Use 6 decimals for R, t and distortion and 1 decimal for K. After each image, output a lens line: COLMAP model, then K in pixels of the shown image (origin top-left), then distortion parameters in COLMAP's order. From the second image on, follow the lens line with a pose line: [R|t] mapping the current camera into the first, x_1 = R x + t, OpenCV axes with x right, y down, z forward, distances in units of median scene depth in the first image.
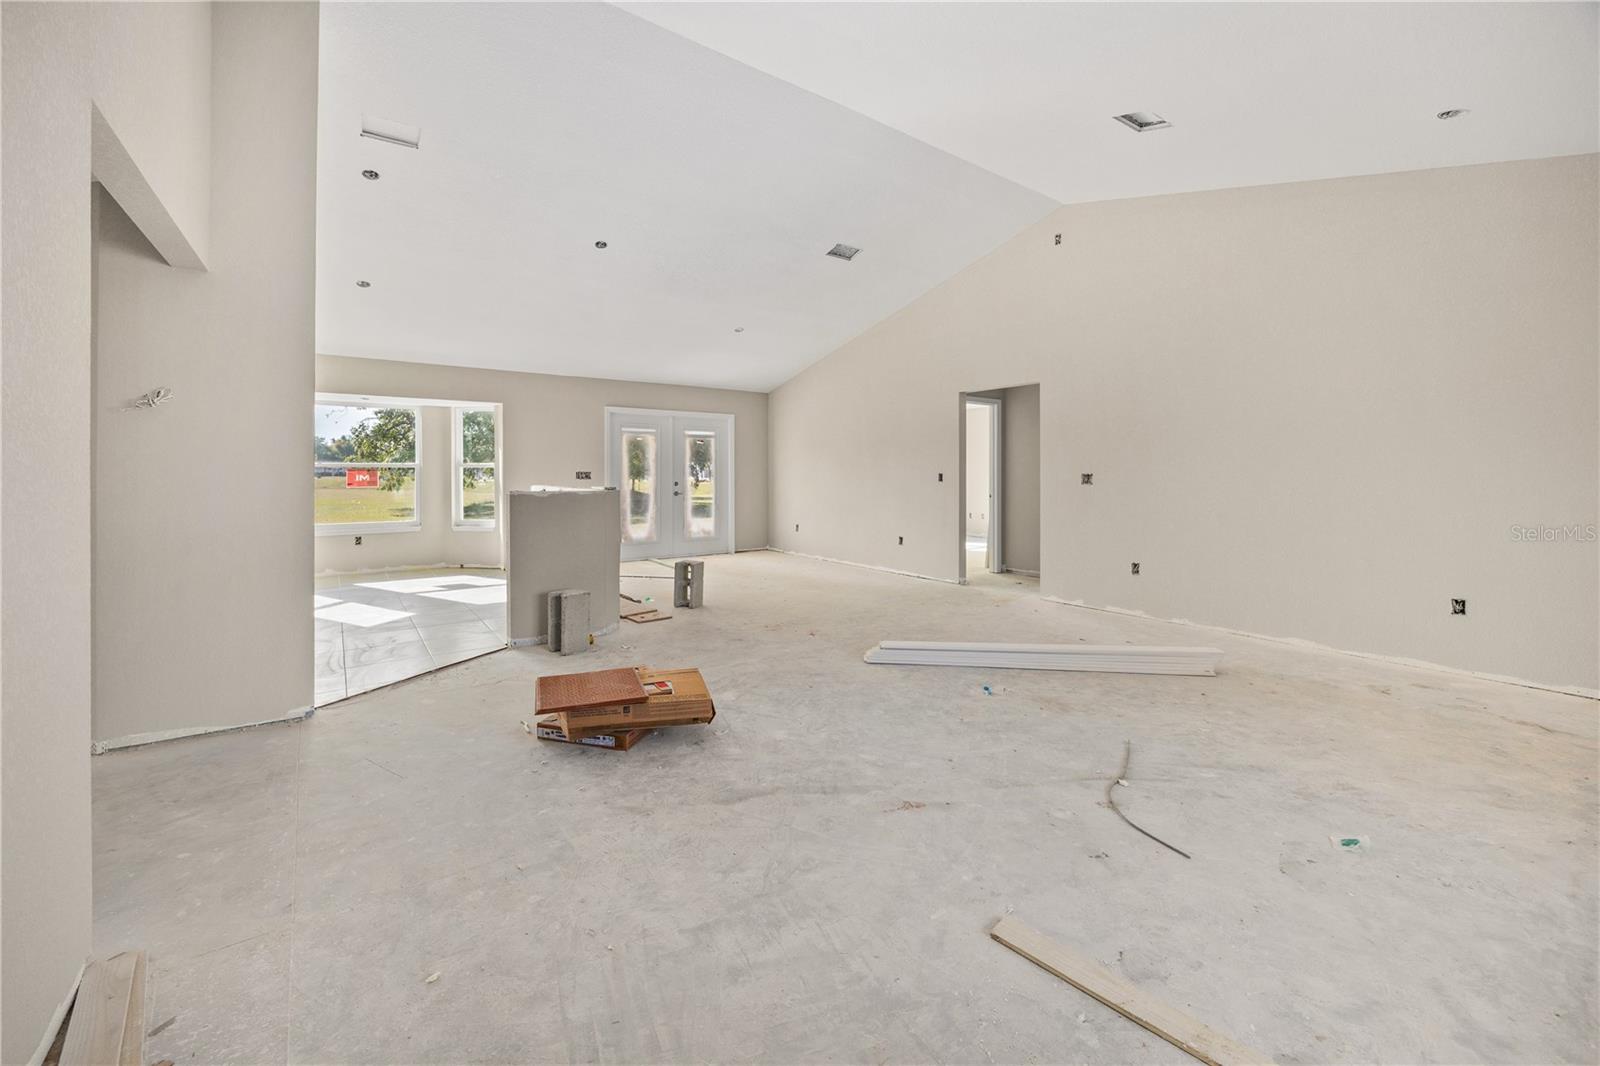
lens RADIAL K [[633.5, 0, 784.8], [0, 633.5, 474.5], [0, 0, 1]] dist [-0.002358, 0.000024]
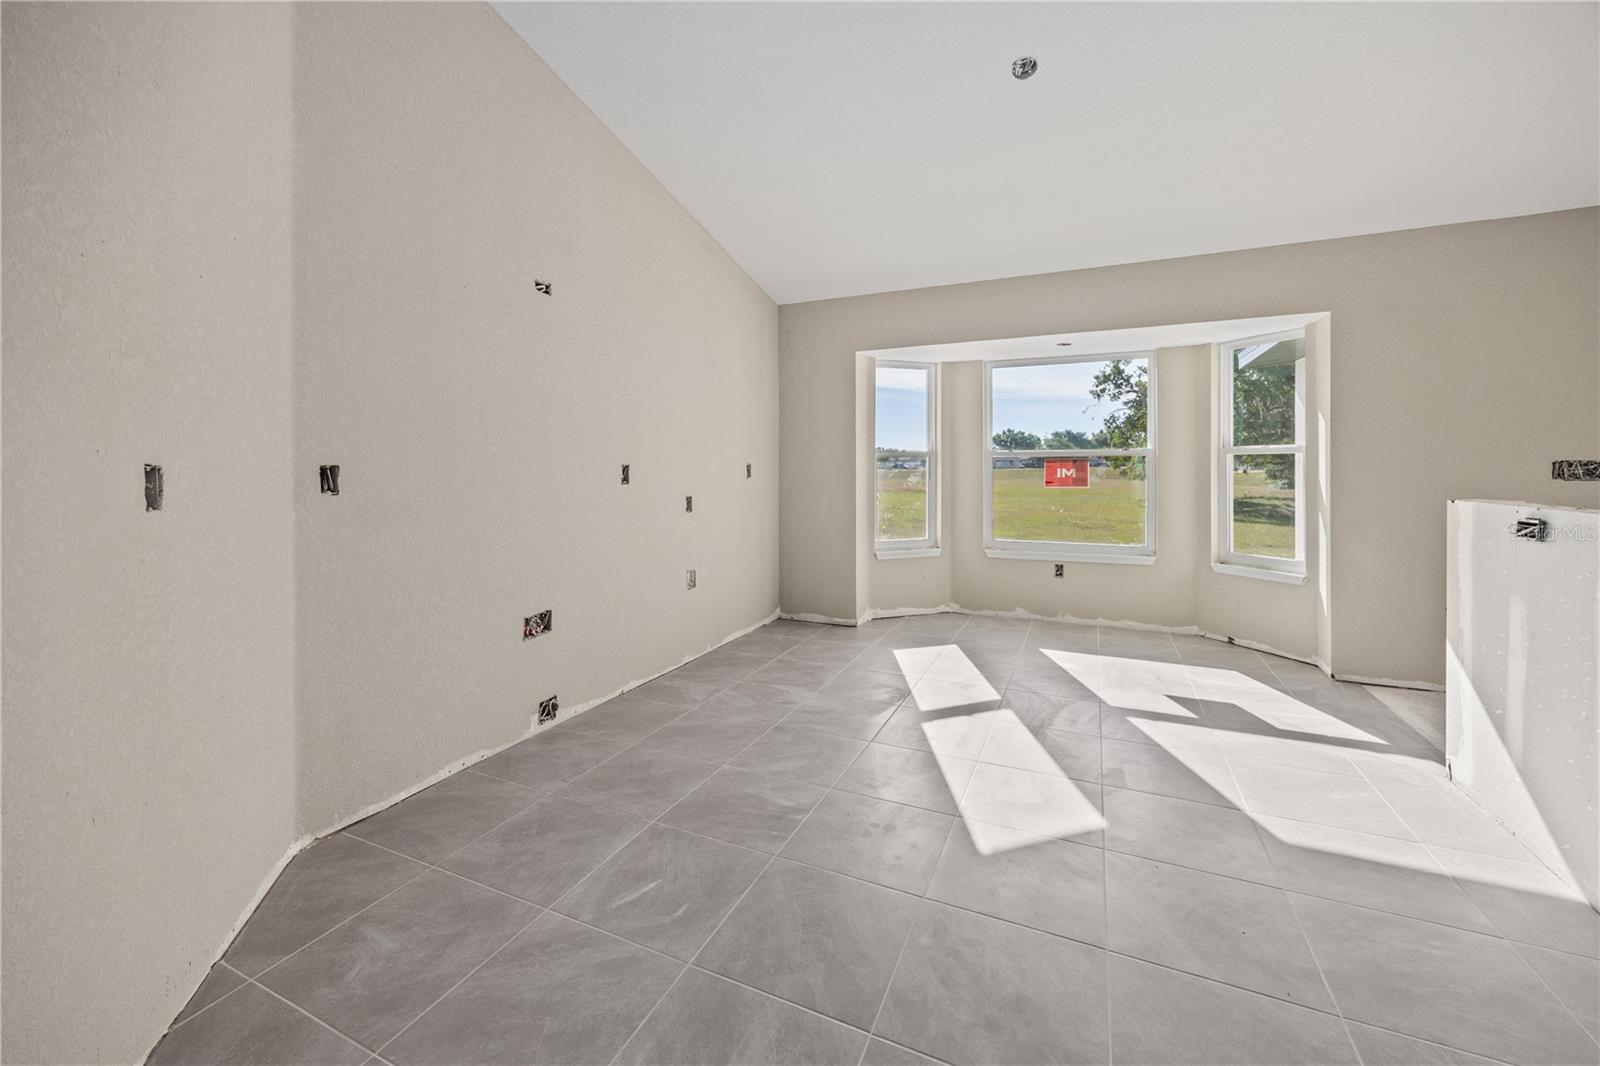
lens RADIAL K [[633.5, 0, 820.8], [0, 633.5, 474.8], [0, 0, 1]] dist [-0.002358, 0.000024]
pose [[0.515767, 0.009297, -0.856679, -0.663771], [0.004288, 0.999901, 0.013432, -0.006500], [0.856718, -0.010601, 0.515676, 1.228834]]
